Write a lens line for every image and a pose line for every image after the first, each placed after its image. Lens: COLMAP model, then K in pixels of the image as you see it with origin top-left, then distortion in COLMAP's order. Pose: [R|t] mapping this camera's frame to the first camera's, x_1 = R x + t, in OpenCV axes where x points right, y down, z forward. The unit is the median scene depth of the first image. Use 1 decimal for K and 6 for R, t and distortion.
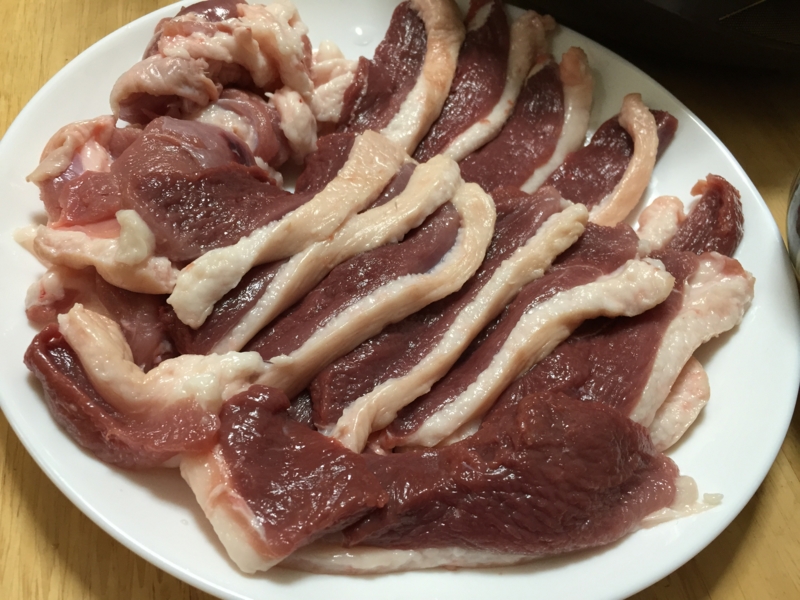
lens RADIAL K [[685.7, 0, 400.0], [0, 685.7, 300.0], [0, 0, 1]] dist [0.048489, -0.002065]
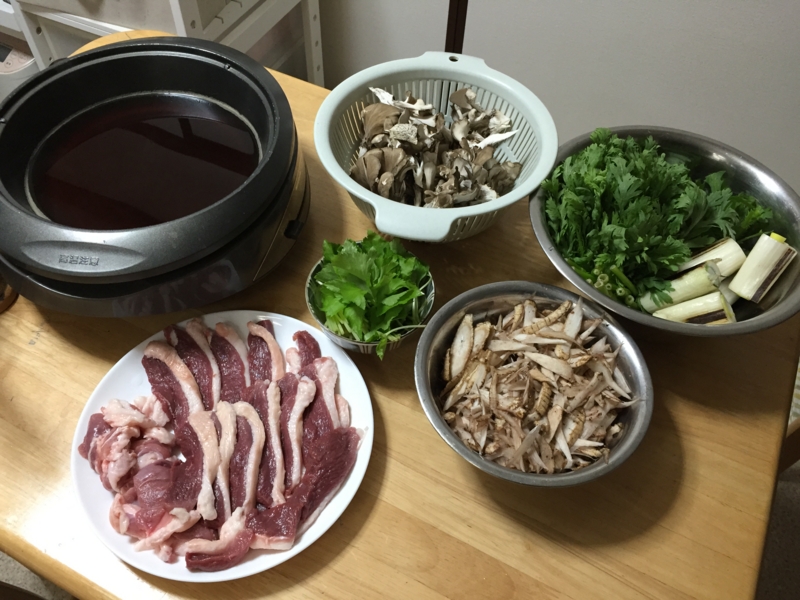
lens RADIAL K [[685.7, 0, 400.0], [0, 685.7, 300.0], [0, 0, 1]] dist [0.048489, -0.002065]
pose [[0.634161, -0.677876, 0.371919, -0.240399], [0.658195, 0.725690, 0.200382, -0.652359], [-0.405732, 0.117721, 0.906379, -1.942705]]
